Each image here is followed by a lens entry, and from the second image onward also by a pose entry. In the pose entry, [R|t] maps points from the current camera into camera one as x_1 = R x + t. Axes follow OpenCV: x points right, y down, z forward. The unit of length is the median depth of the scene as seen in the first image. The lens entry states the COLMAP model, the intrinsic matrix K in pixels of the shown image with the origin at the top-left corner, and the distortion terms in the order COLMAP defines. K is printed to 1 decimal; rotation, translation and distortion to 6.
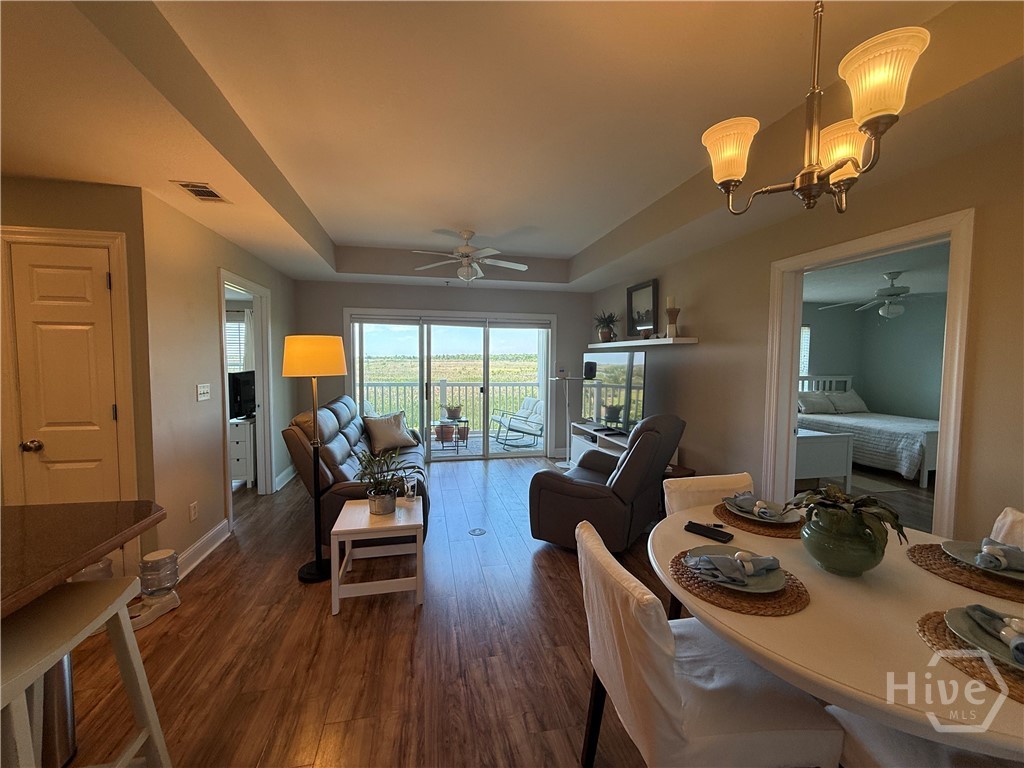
lens RADIAL K [[408.0, 0, 508.1], [0, 408.0, 382.6], [0, 0, 1]] dist [-0.000273, 0.000531]
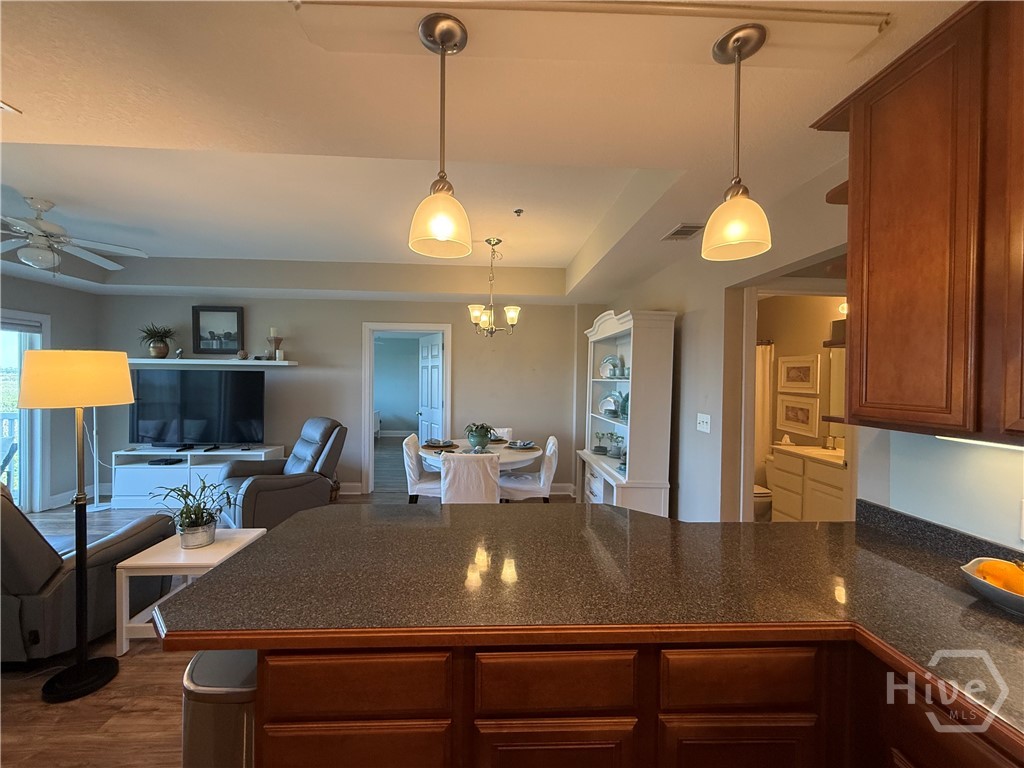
lens RADIAL K [[408.0, 0, 508.1], [0, 408.0, 382.6], [0, 0, 1]] dist [-0.000273, 0.000531]
pose [[0.160155, -0.015378, 0.986972, -0.830456], [0.045339, 0.998938, 0.008207, -0.021076], [-0.986050, 0.043434, 0.160682, 0.105492]]
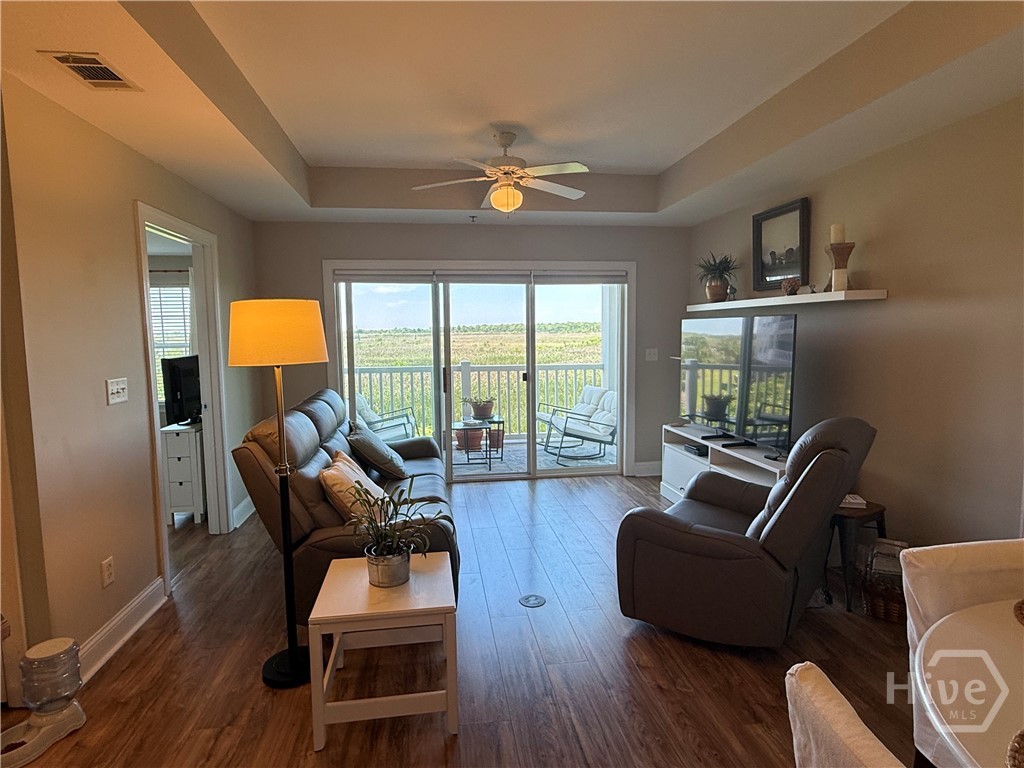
lens RADIAL K [[556.5, 0, 505.0], [0, 556.5, 380.1], [0, 0, 1]] dist [0.000258, -0.000174]
pose [[0.997024, -0.013282, -0.075944, -0.046999], [0.015681, 0.999394, 0.031078, -0.010136], [0.075485, -0.032176, 0.996628, 0.132117]]
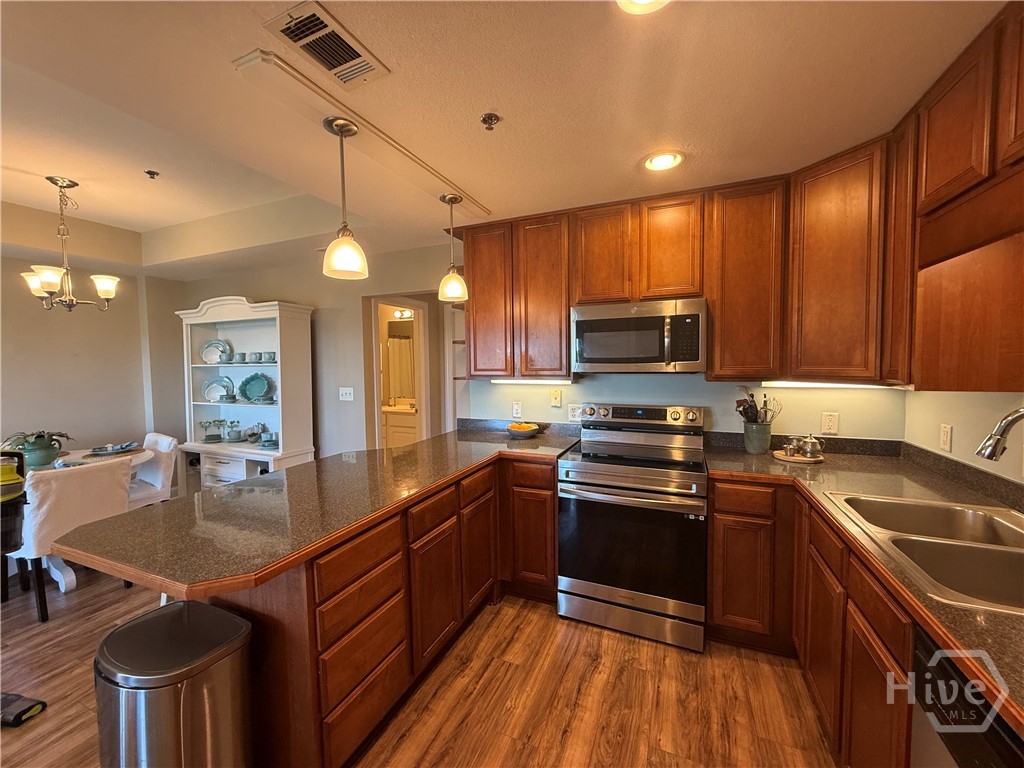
lens RADIAL K [[408.0, 0, 508.1], [0, 408.0, 382.6], [0, 0, 1]] dist [-0.000273, 0.000531]
pose [[-0.818948, -0.023437, 0.573389, -0.949950], [0.043004, 0.993850, 0.102044, -0.040348], [-0.572255, 0.108227, -0.812903, 0.496753]]
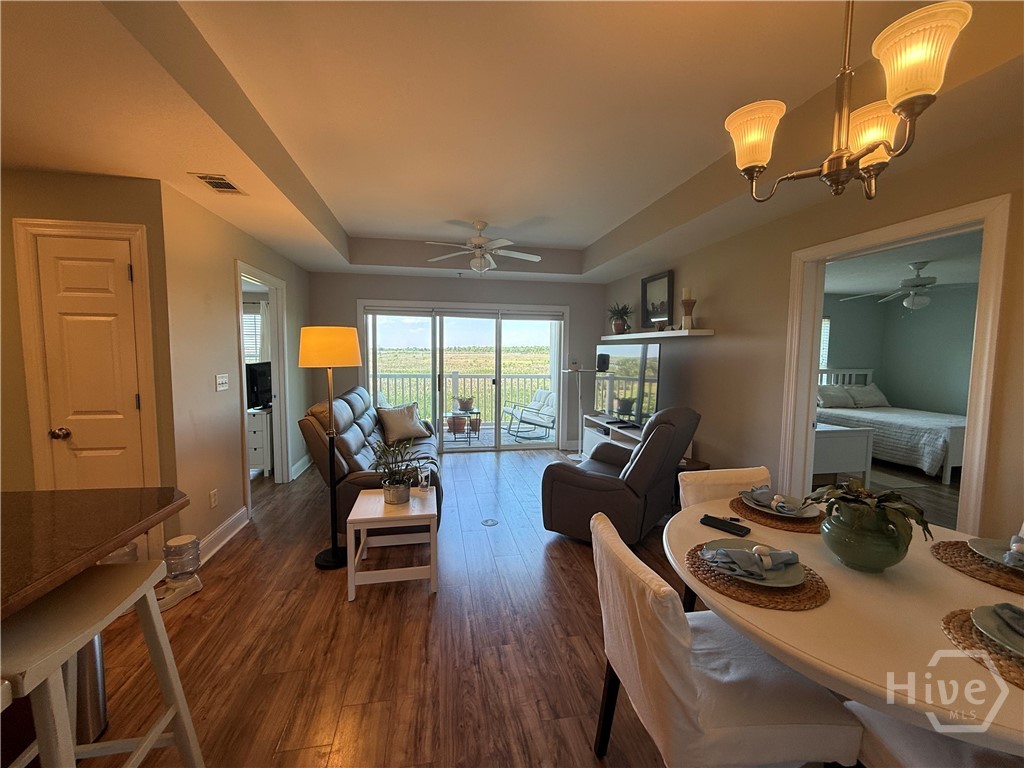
lens RADIAL K [[408.0, 0, 508.1], [0, 408.0, 382.6], [0, 0, 1]] dist [-0.000273, 0.000531]
pose [[0.999620, 0.004798, -0.027132, -0.004425], [-0.004280, 0.999808, 0.019096, 0.001151], [0.027218, -0.018973, 0.999449, 0.000957]]
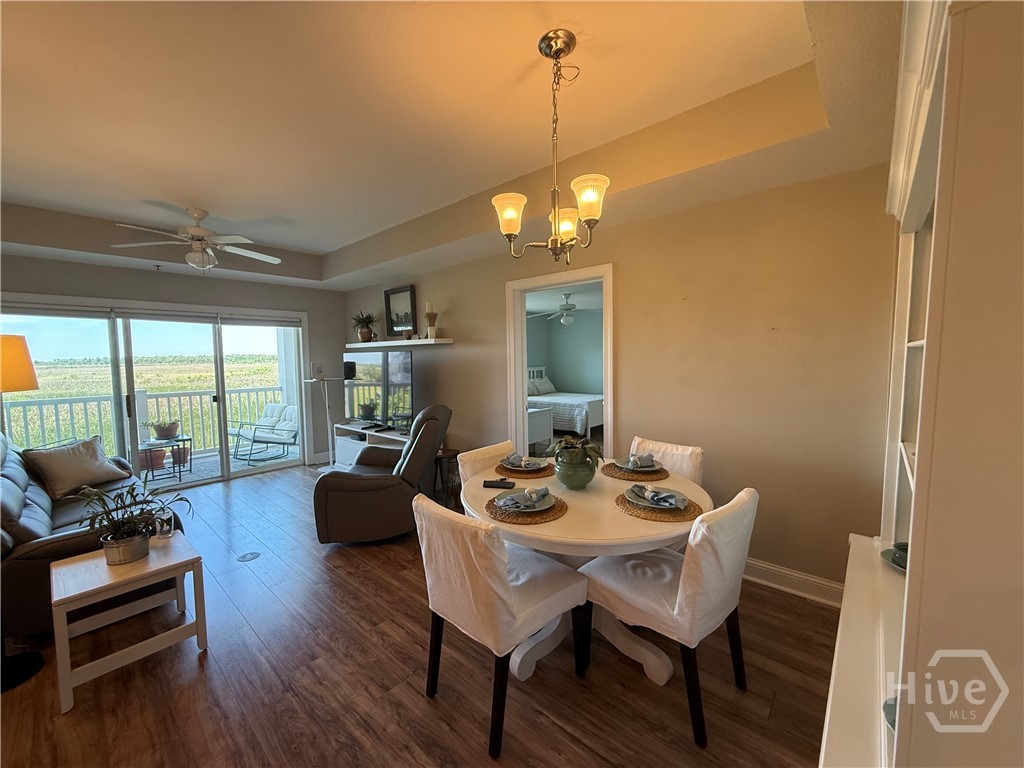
lens RADIAL K [[408.0, 0, 508.1], [0, 408.0, 382.6], [0, 0, 1]] dist [-0.000273, 0.000531]
pose [[0.807185, -0.058331, 0.587410, -0.118981], [0.055973, 0.998185, 0.022208, -0.000095], [-0.587639, 0.014953, 0.808985, -0.054217]]
